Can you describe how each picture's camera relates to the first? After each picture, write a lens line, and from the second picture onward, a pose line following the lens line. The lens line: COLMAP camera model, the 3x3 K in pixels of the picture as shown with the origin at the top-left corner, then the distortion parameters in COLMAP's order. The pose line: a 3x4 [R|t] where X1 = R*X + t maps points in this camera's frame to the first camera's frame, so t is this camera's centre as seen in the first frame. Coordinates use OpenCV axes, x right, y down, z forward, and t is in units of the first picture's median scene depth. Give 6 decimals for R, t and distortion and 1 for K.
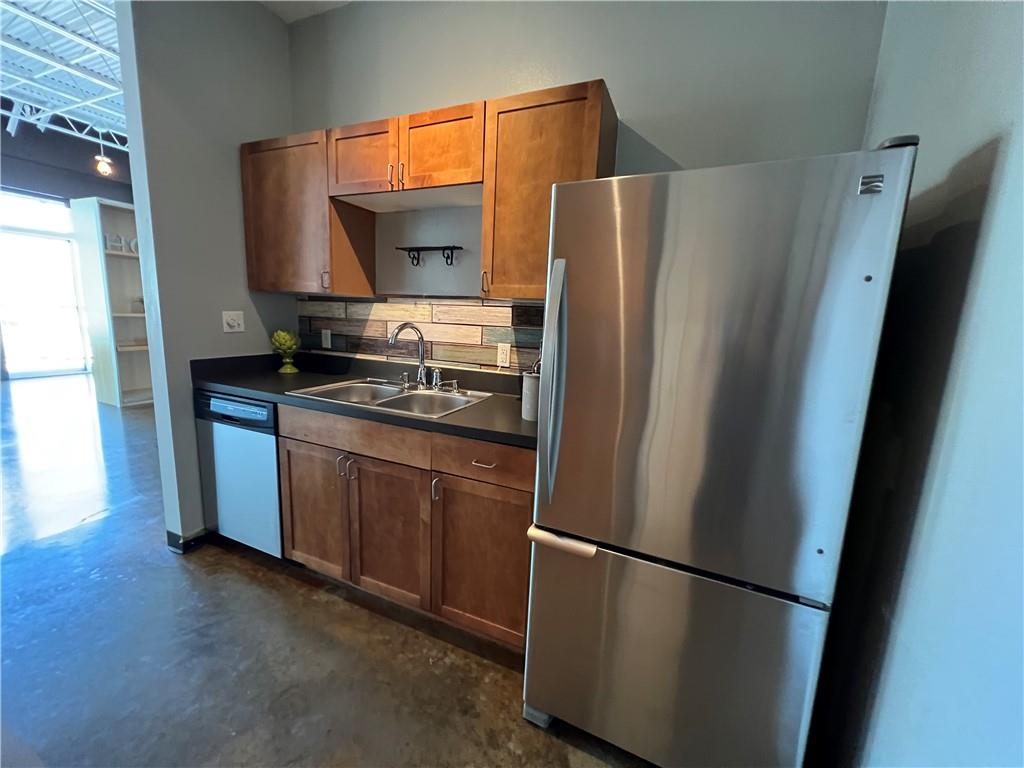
lens RADIAL K [[412.8, 0, 514.9], [0, 412.8, 382.2], [0, 0, 1]] dist [-0.002096, -0.000172]
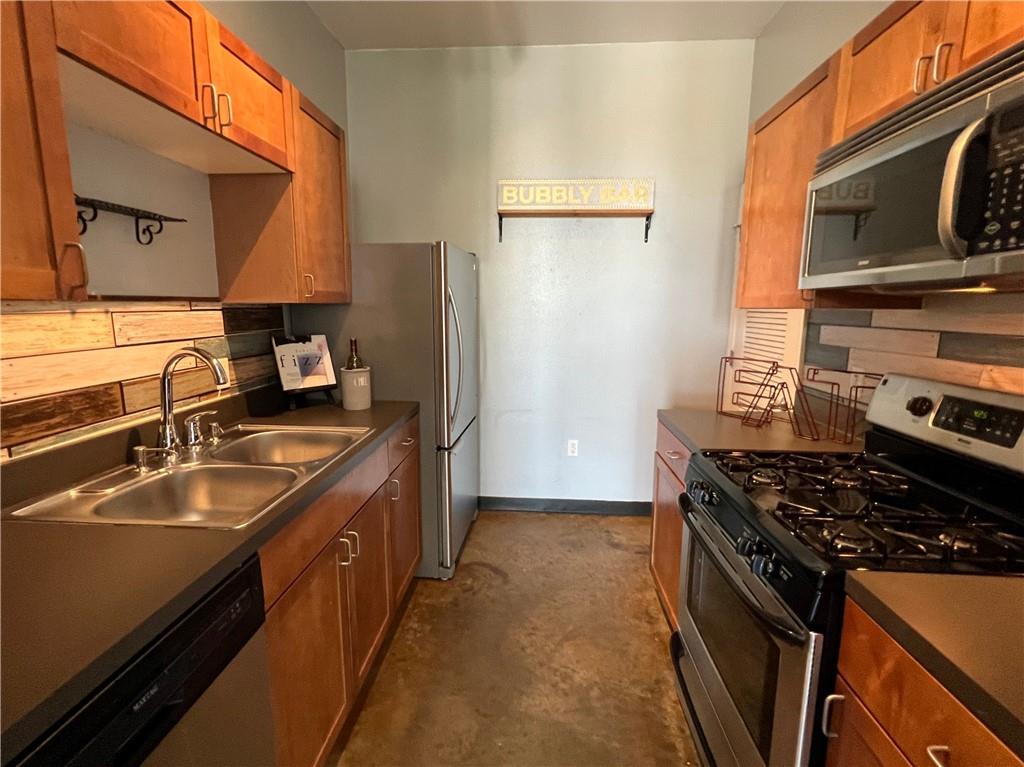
lens RADIAL K [[460.2, 0, 512.7], [0, 460.2, 379.9], [0, 0, 1]] dist [0.002525, -0.000470]
pose [[-0.337171, -0.193448, 0.921354, -0.978483], [0.136406, 0.958296, 0.251122, -0.192458], [-0.931509, 0.210350, -0.296722, 0.748831]]
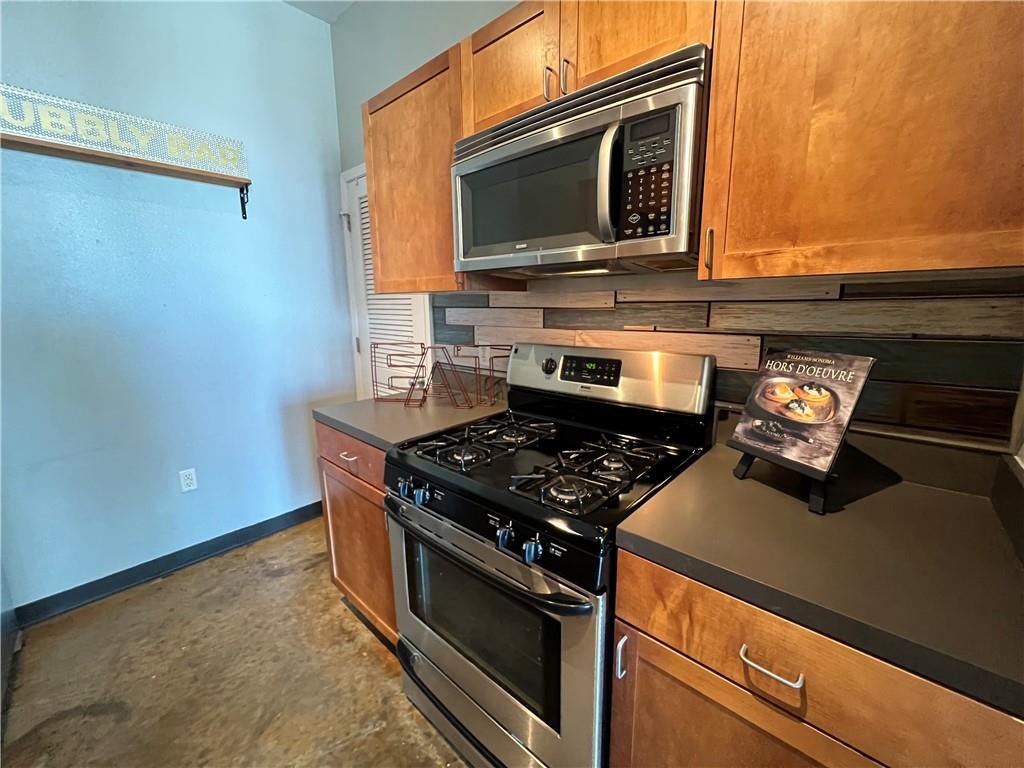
lens RADIAL K [[412.5, 0, 512.0], [0, 412.5, 382.3], [0, 0, 1]] dist [-0.004268, 0.000328]
pose [[-0.943130, -0.101911, 0.316417, -0.792082], [0.020607, 0.932095, 0.361628, -0.164791], [-0.331784, 0.347583, -0.876986, 0.721528]]
